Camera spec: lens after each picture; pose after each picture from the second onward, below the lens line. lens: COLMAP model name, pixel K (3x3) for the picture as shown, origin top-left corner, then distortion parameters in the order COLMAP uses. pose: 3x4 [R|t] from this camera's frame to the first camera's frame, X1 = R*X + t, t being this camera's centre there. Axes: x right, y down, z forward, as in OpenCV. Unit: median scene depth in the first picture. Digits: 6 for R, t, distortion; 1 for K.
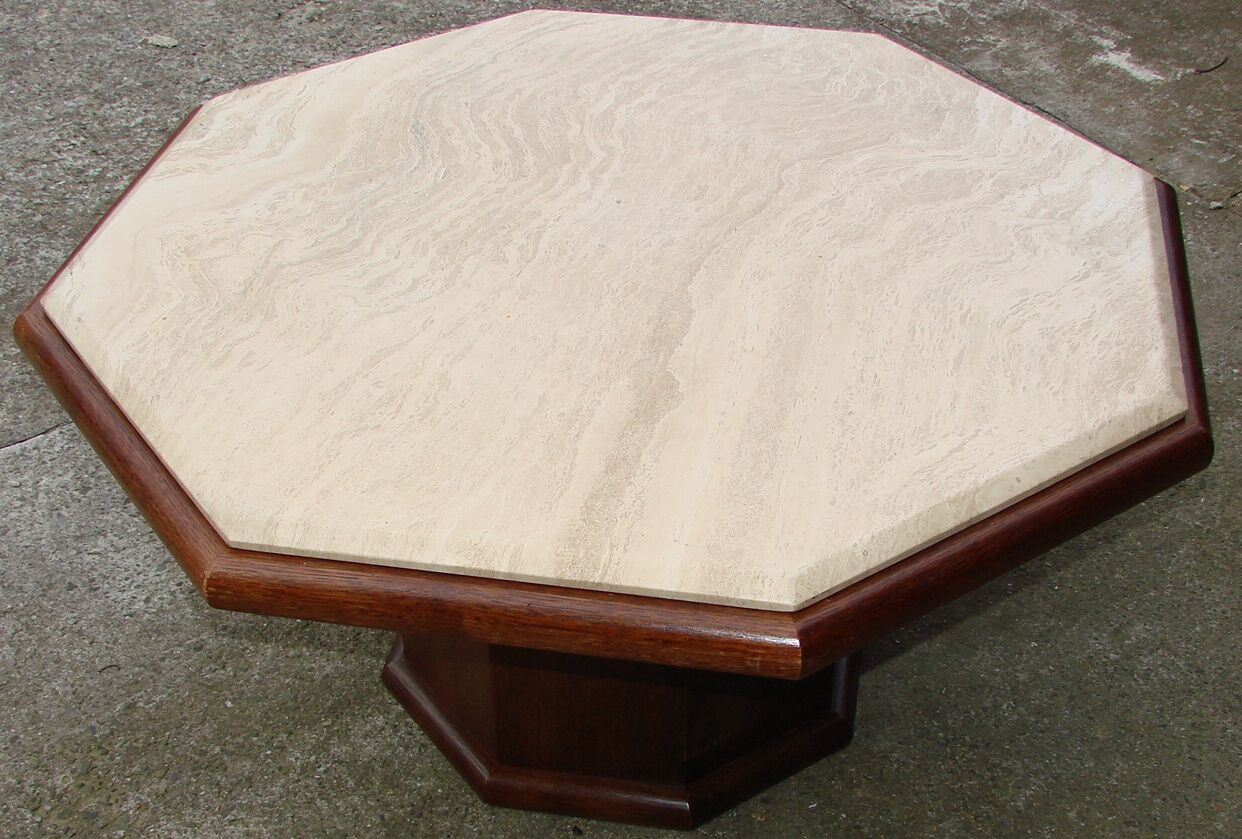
lens RADIAL K [[1750.6, 0, 606.6], [0, 1750.6, 573.1], [0, 0, 1]] dist [-0.166886, 0.000000]
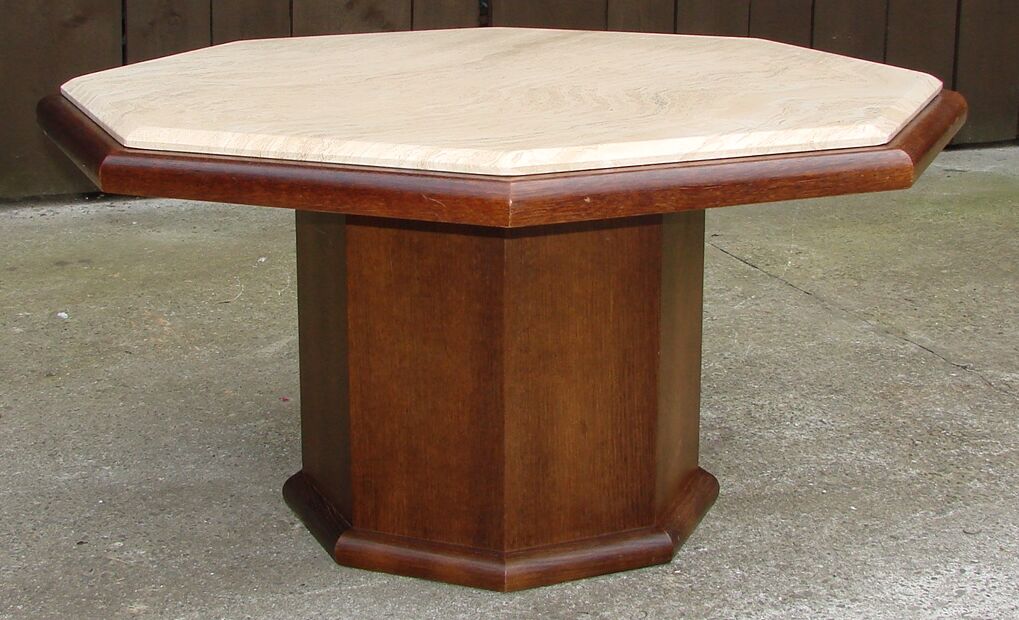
lens RADIAL K [[1723.8, 0, 494.6], [0, 1723.8, 197.3], [0, 0, 1]] dist [-0.169063, 0.000000]
pose [[-0.980772, -0.027240, 0.193245, -0.213643], [0.135689, 0.616514, 0.775563, -1.046779], [-0.140265, 0.786872, -0.600964, 1.685342]]
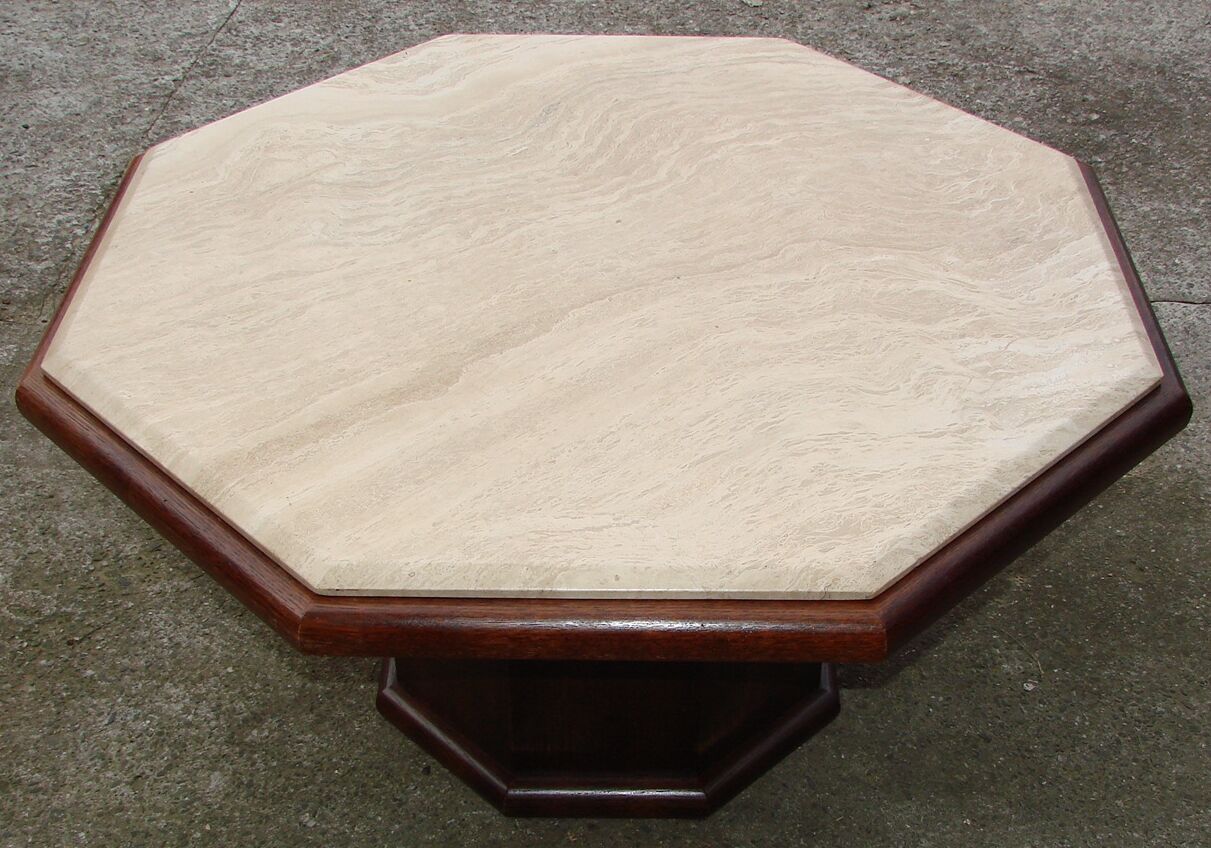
lens RADIAL K [[1746.4, 0, 613.3], [0, 1746.4, 553.3], [0, 0, 1]] dist [-0.168604, 0.000000]
pose [[0.816545, 0.380742, -0.433924, 0.489184], [-0.380365, 0.920276, 0.091727, -0.116063], [0.434255, 0.090150, 0.896268, 0.082859]]
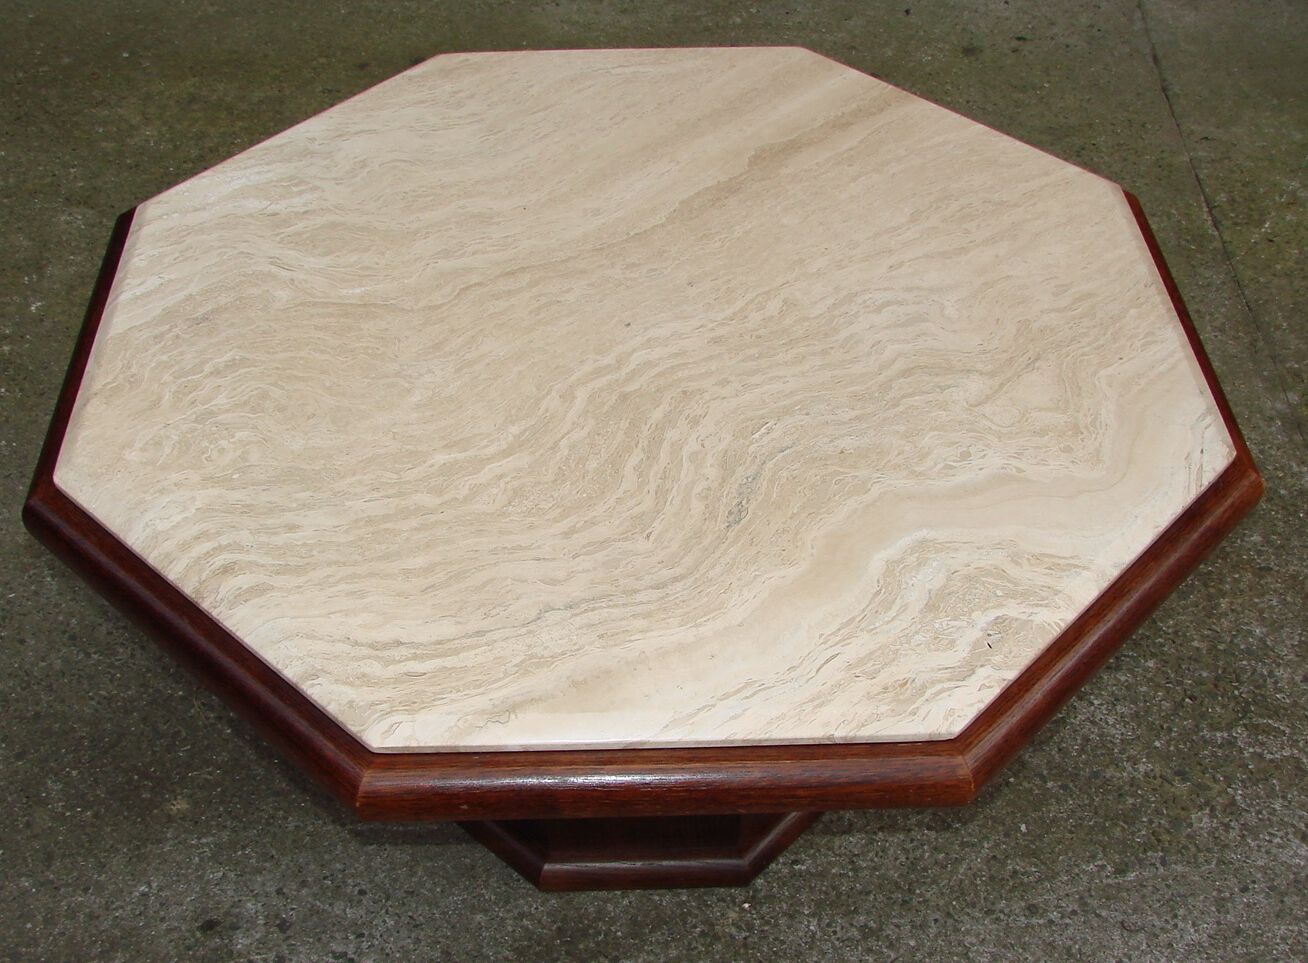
lens RADIAL K [[1727.8, 0, 621.3], [0, 1727.8, 539.4], [0, 0, 1]] dist [-0.162041, 0.000000]
pose [[-0.843841, -0.364890, 0.393431, -0.372814], [0.355327, 0.169434, 0.919258, -0.980983], [-0.402088, 0.915504, -0.013320, 1.037785]]
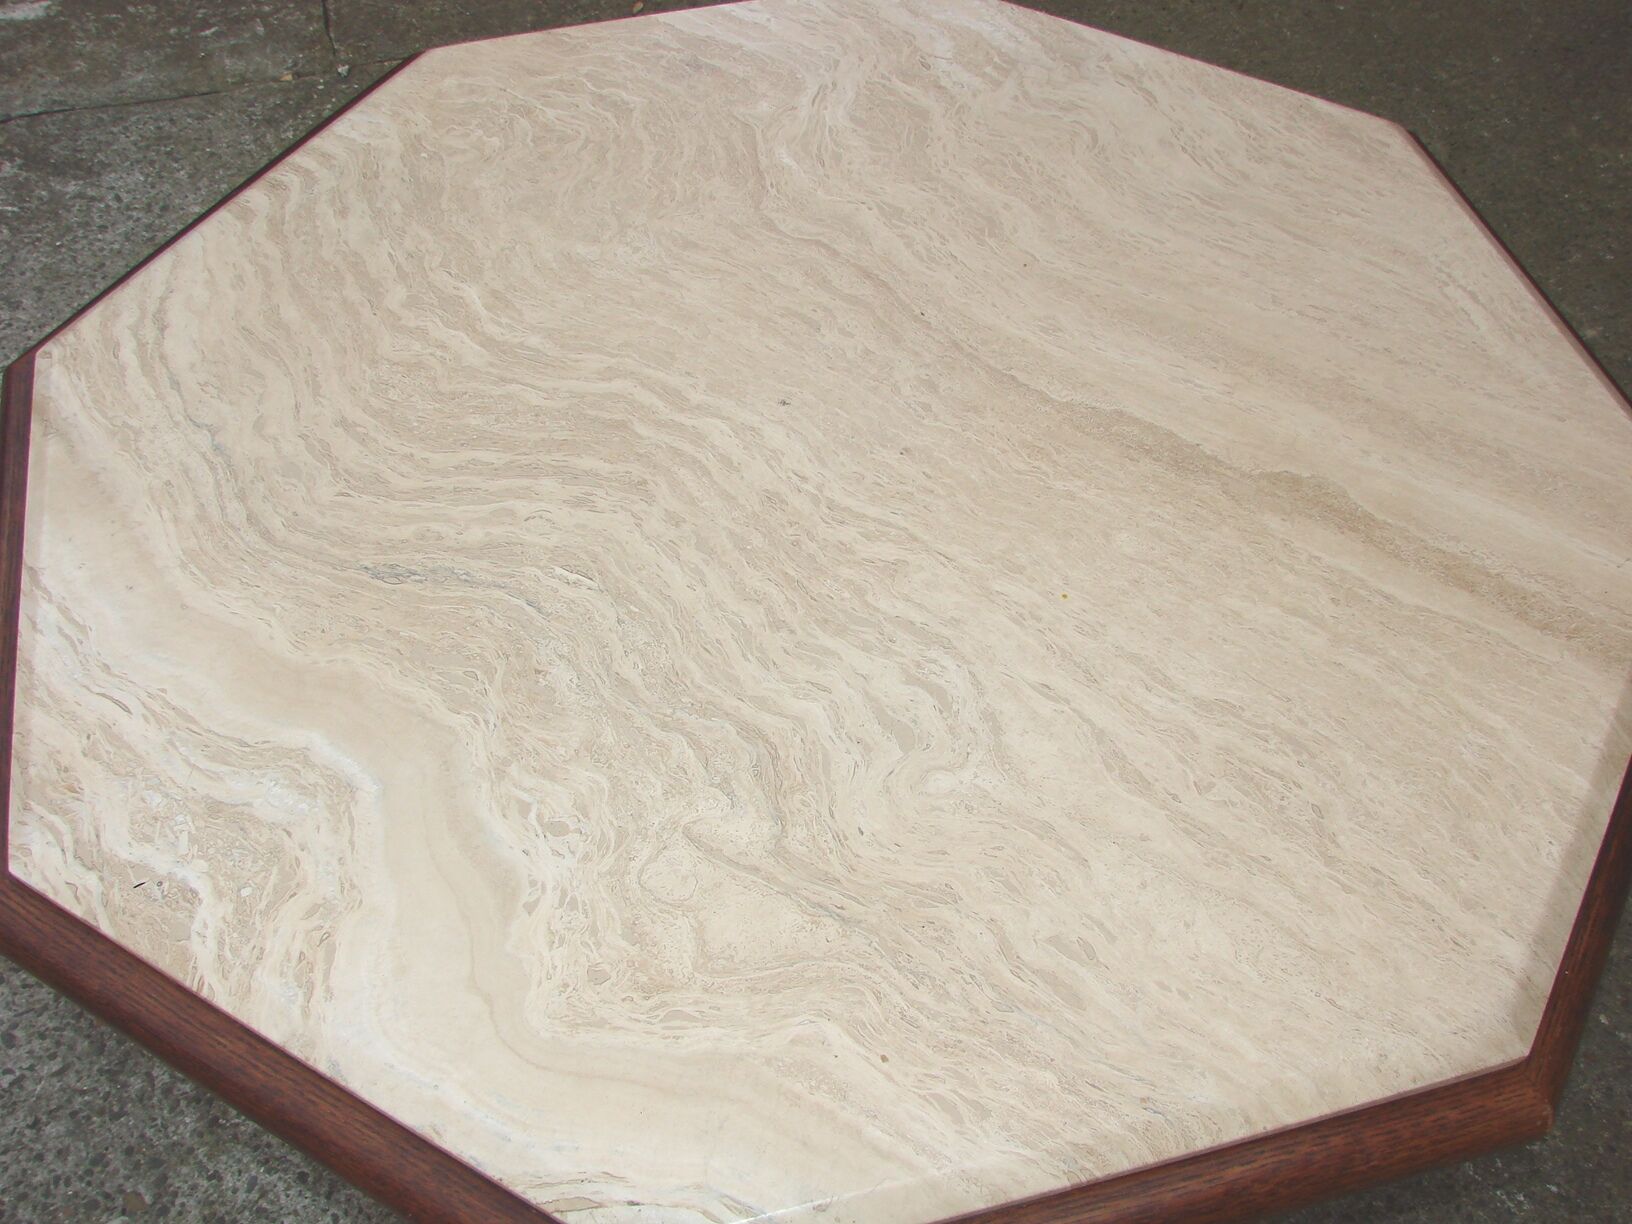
lens RADIAL K [[1733.4, 0, 841.4], [0, 1733.4, 658.6], [0, 0, 1]] dist [-0.147706, 0.000000]
pose [[0.329856, -0.730140, 0.598407, -0.410917], [0.606025, 0.649801, 0.458794, -0.403466], [-0.723830, 0.211314, 0.656824, 0.535781]]
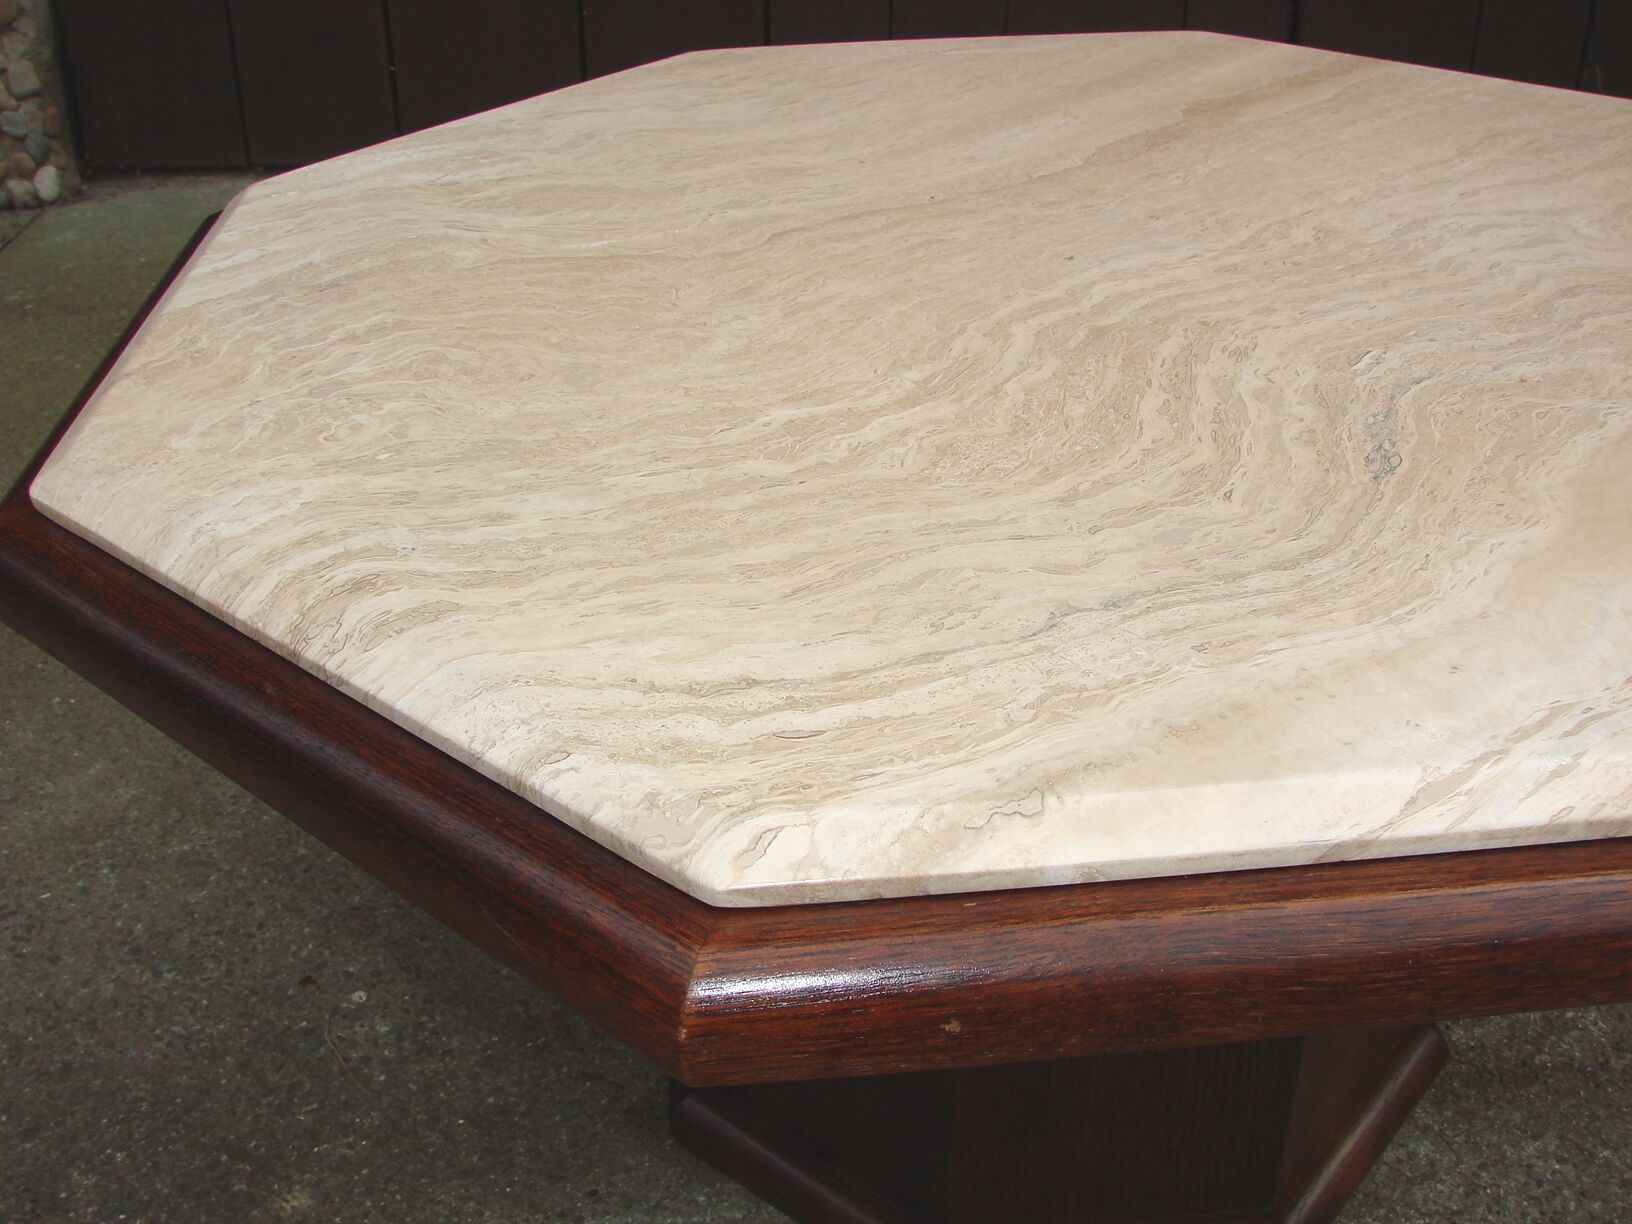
lens RADIAL K [[1733.4, 0, 839.5], [0, 1733.4, 632.1], [0, 0, 1]] dist [-0.147706, 0.000000]
pose [[-0.870970, -0.230869, 0.433718, -0.178253], [0.342961, 0.346443, 0.873129, -0.622385], [-0.351837, 0.909218, -0.222562, 1.161138]]
